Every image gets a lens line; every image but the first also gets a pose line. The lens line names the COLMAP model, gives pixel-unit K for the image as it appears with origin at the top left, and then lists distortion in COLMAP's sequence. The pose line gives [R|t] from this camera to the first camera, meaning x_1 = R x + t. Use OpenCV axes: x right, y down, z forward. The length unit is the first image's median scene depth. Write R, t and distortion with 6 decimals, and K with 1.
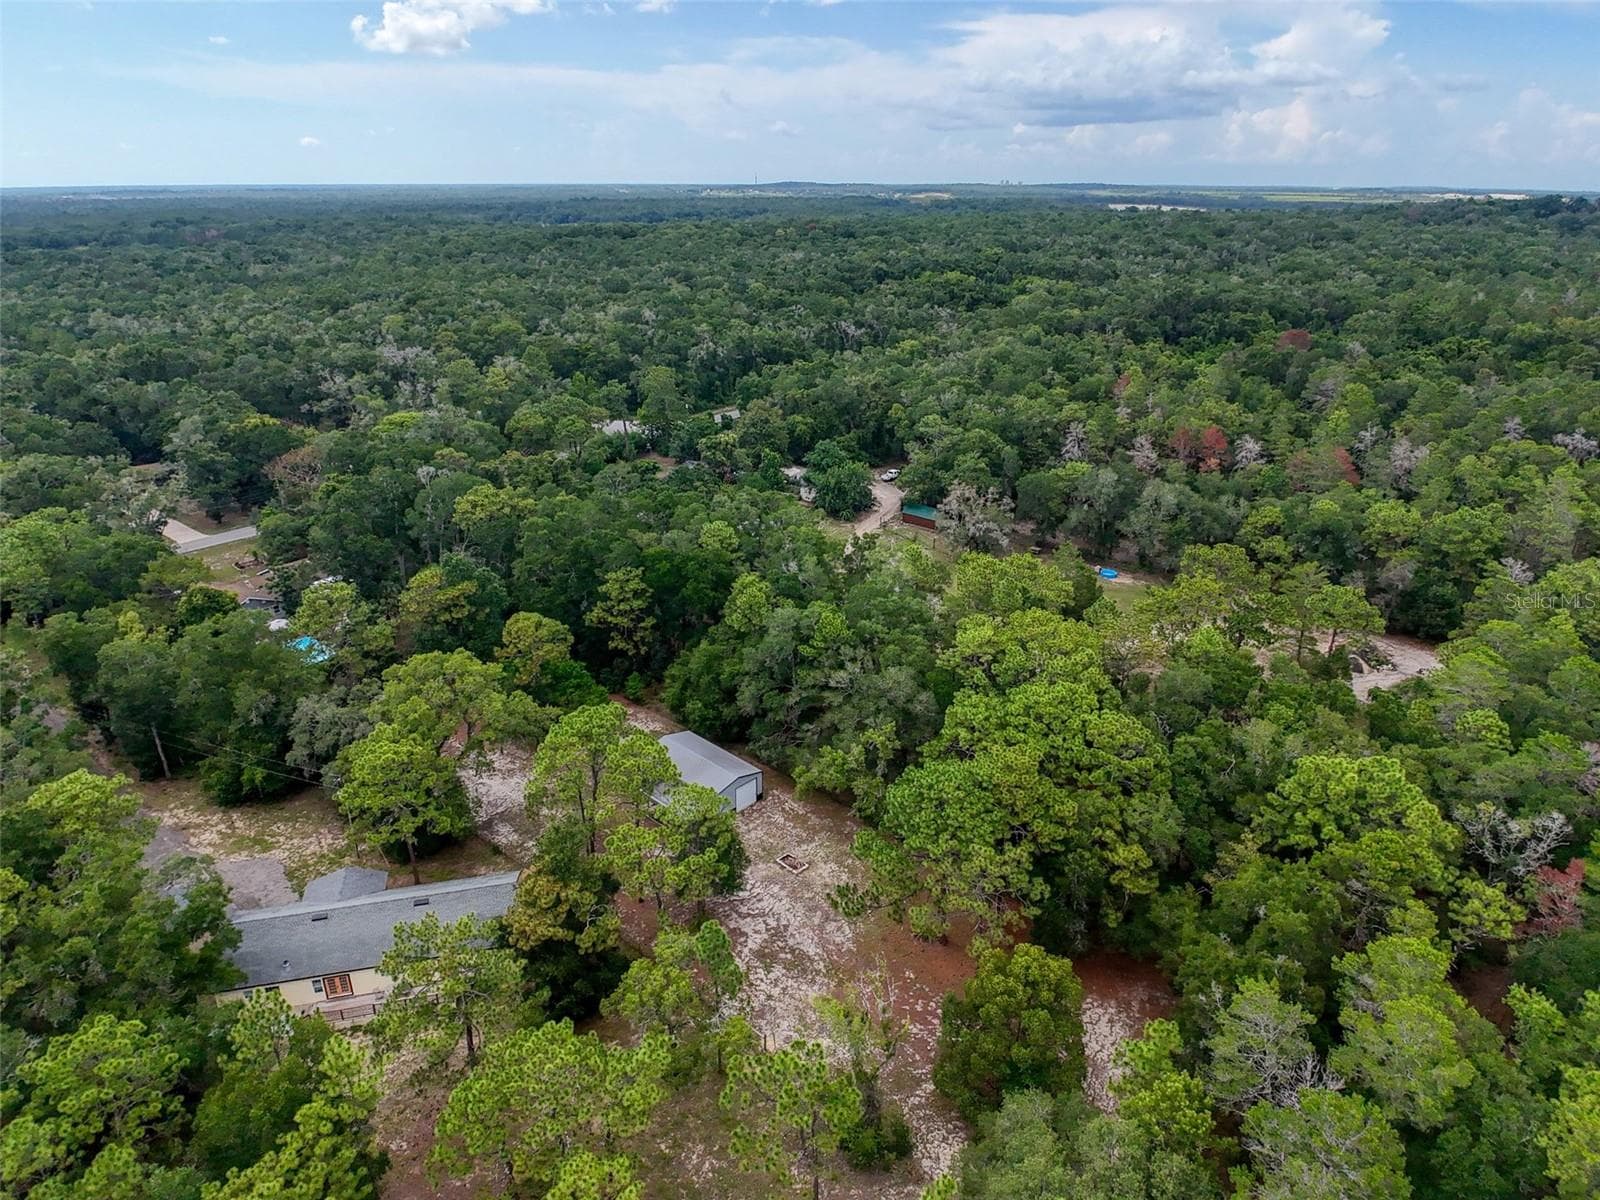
lens RADIAL K [[994.7, 0, 797.7], [0, 994.7, 598.6], [0, 0, 1]] dist [0.030141, -0.034361]
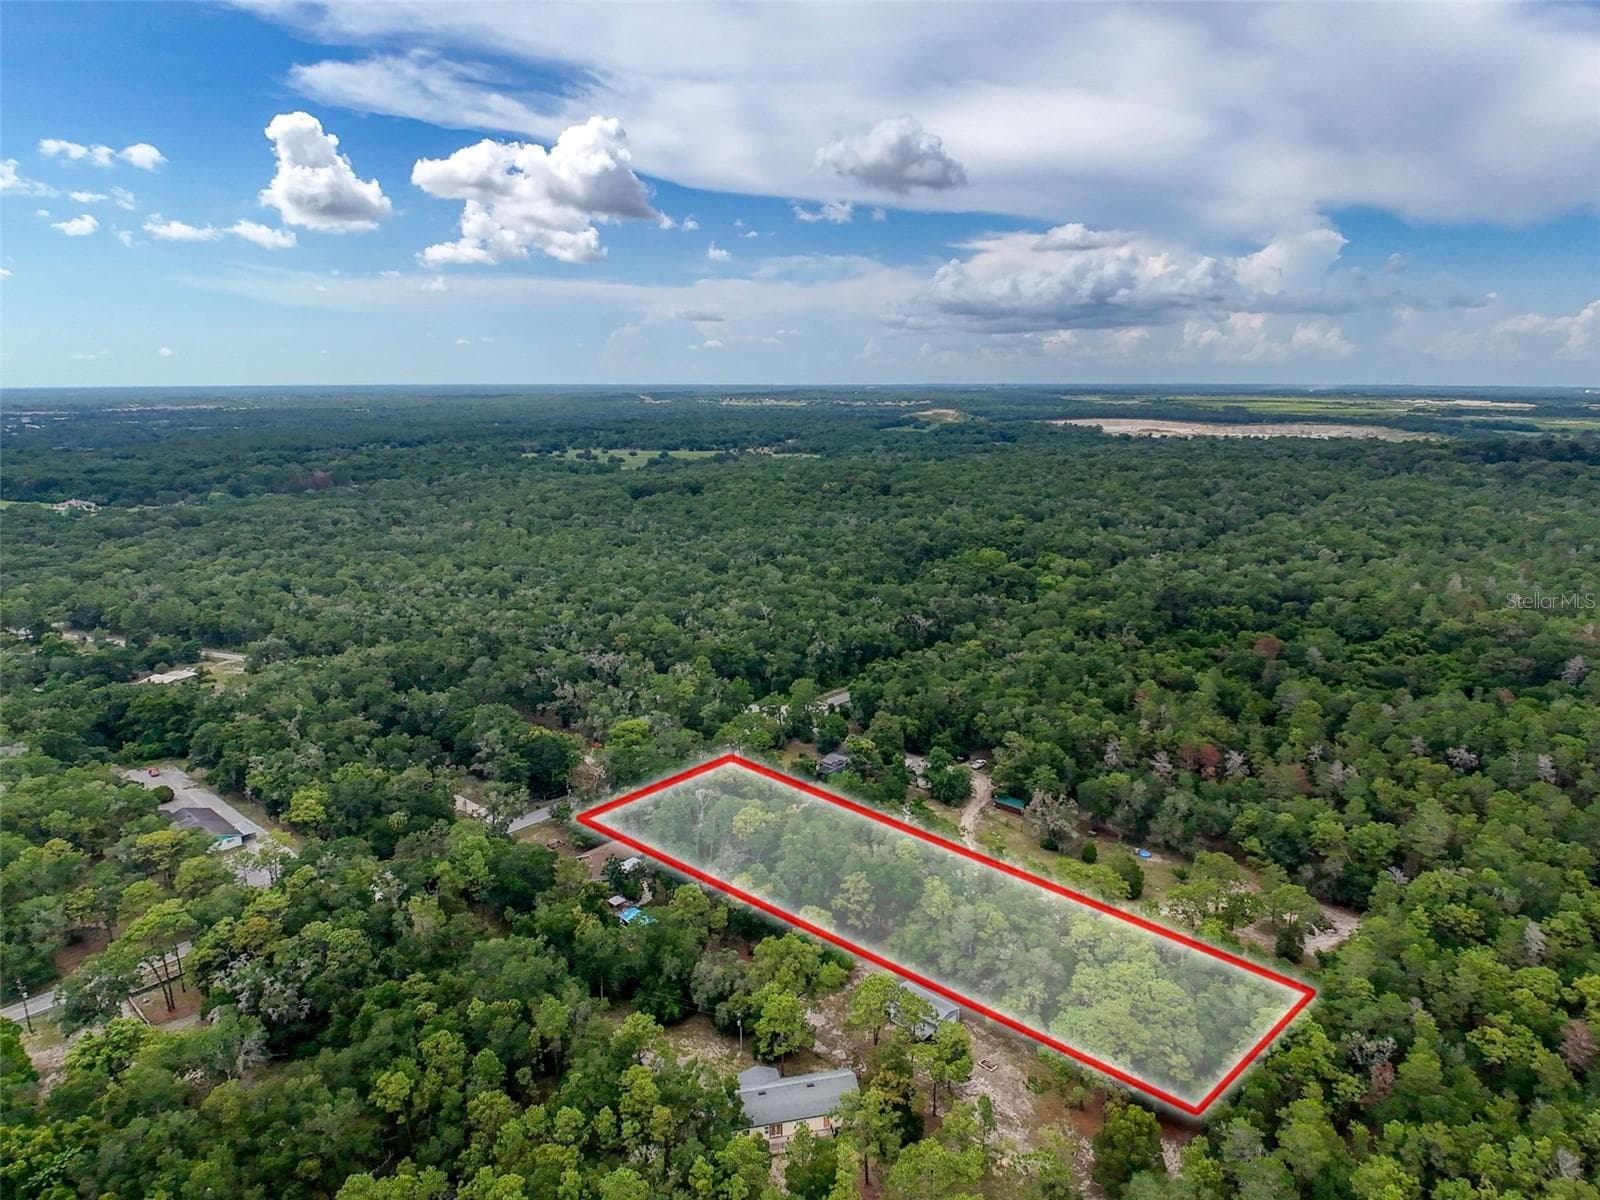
lens RADIAL K [[994.7, 0, 797.7], [0, 994.7, 598.6], [0, 0, 1]] dist [0.030141, -0.034361]
pose [[0.999970, -0.003048, -0.007183, -0.258637], [0.001722, 0.984075, -0.177744, -0.186293], [0.007610, 0.177726, 0.984051, -0.714947]]
